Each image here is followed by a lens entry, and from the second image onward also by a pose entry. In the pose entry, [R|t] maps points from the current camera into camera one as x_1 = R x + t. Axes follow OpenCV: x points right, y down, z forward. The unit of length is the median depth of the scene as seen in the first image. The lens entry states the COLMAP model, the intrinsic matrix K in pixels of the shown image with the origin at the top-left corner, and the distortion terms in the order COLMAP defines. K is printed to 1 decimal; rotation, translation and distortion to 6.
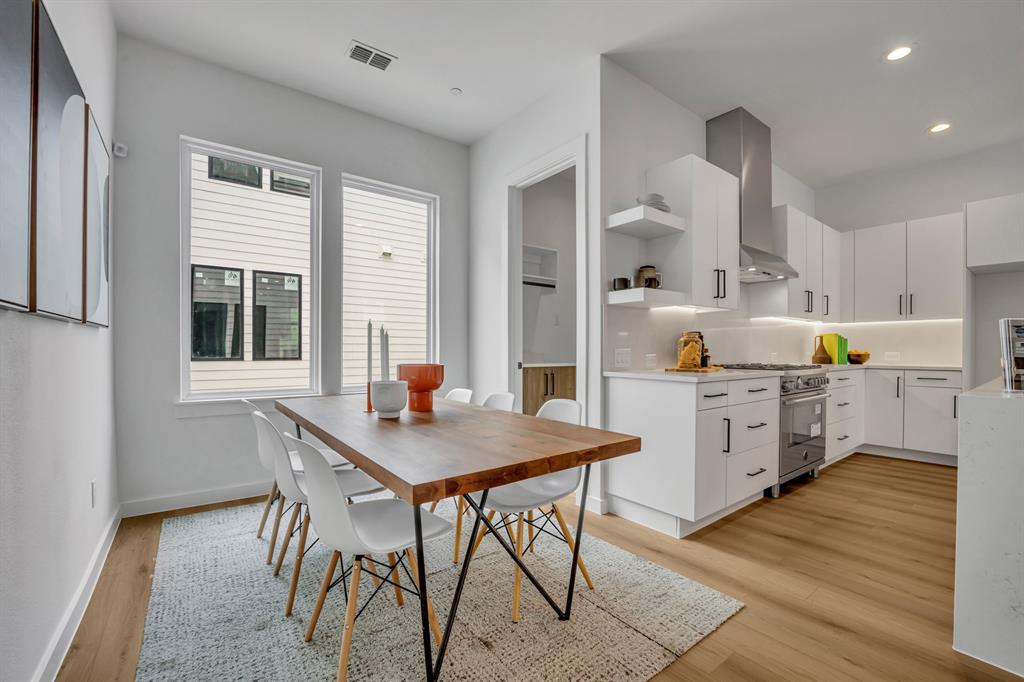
lens RADIAL K [[426.7, 0, 509.8], [0, 426.7, 348.9], [0, 0, 1]] dist [-0.014549, -0.000319]
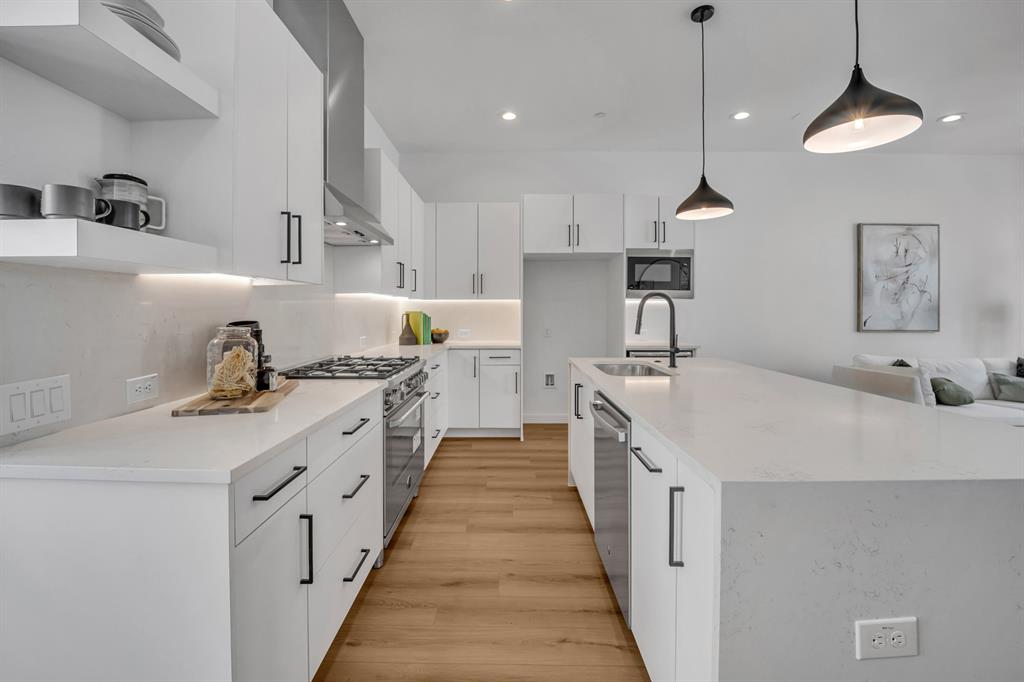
lens RADIAL K [[426.1, 0, 504.7], [0, 426.1, 314.6], [0, 0, 1]] dist [-0.019286, -0.000488]
pose [[0.611051, -0.008871, 0.791541, 0.185386], [0.000984, 0.999945, 0.010447, -0.048412], [-0.791590, -0.005605, 0.611026, 0.362917]]
